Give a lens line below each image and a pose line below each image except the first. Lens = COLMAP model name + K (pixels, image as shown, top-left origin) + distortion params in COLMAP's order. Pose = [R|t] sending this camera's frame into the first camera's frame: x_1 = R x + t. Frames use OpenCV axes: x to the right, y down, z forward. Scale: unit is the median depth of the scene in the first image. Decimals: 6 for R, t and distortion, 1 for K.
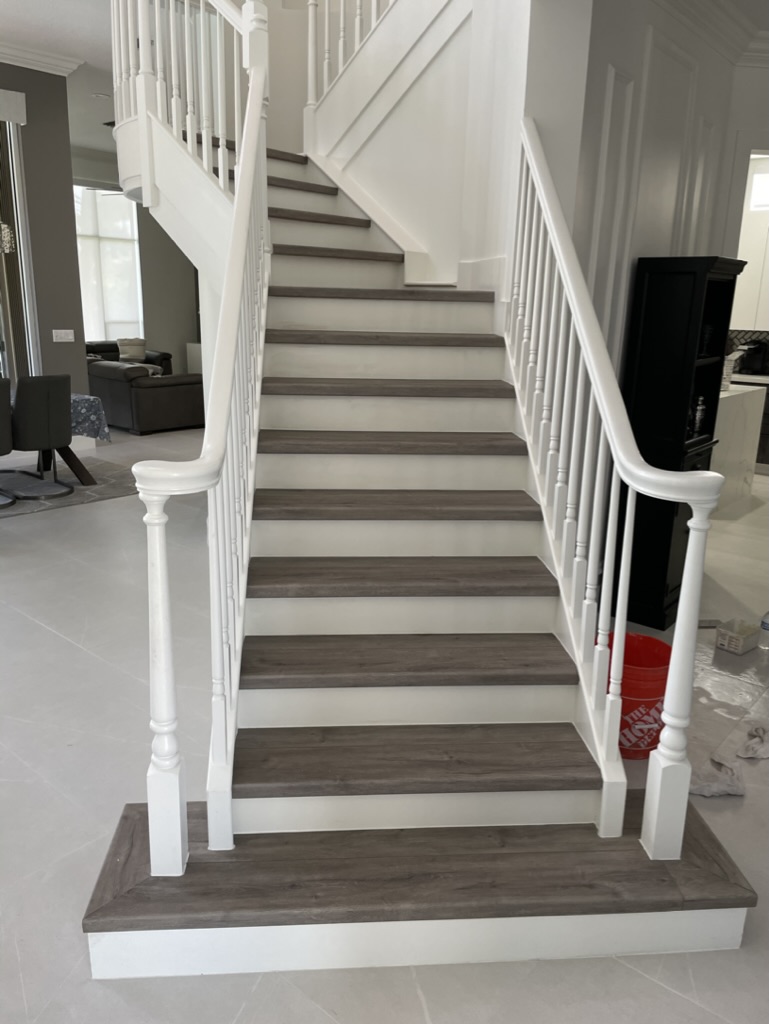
lens RADIAL K [[786.1, 0, 383.1], [0, 786.1, 505.8], [0, 0, 1]] dist [0.094250, -0.125767]
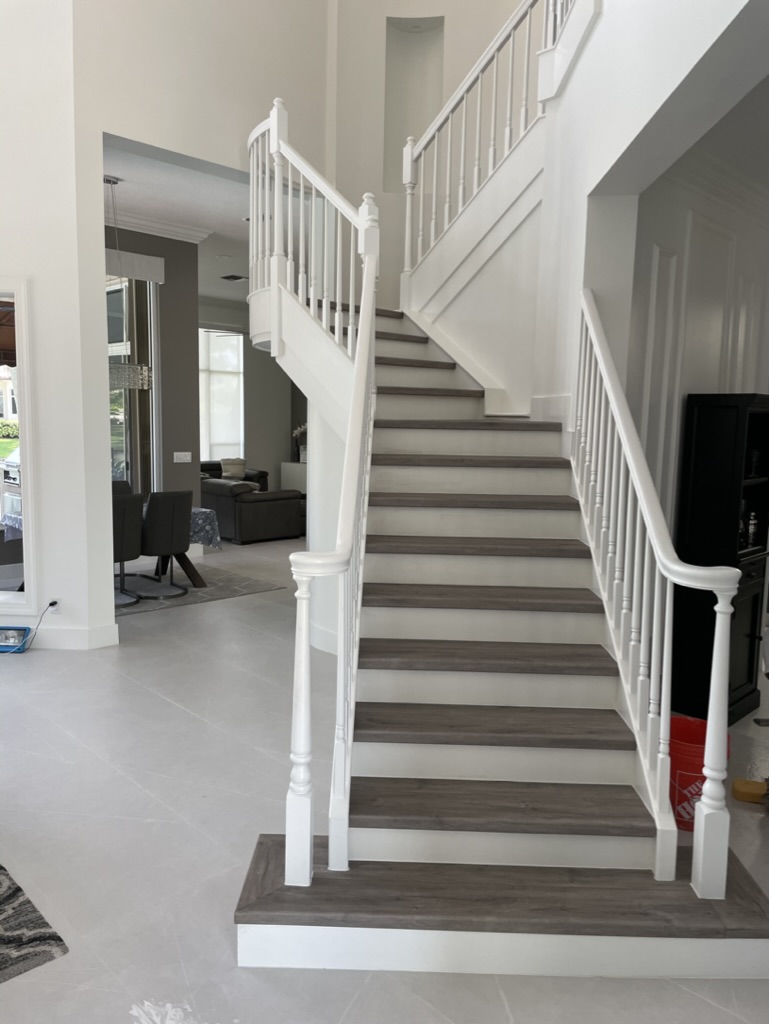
lens RADIAL K [[786.1, 0, 383.1], [0, 786.1, 505.8], [0, 0, 1]] dist [0.094250, -0.125767]
pose [[0.995340, 0.006241, -0.096227, -0.015122], [-0.020170, 0.989304, -0.144468, 0.039193], [0.094296, 0.145736, 0.984819, -0.229179]]
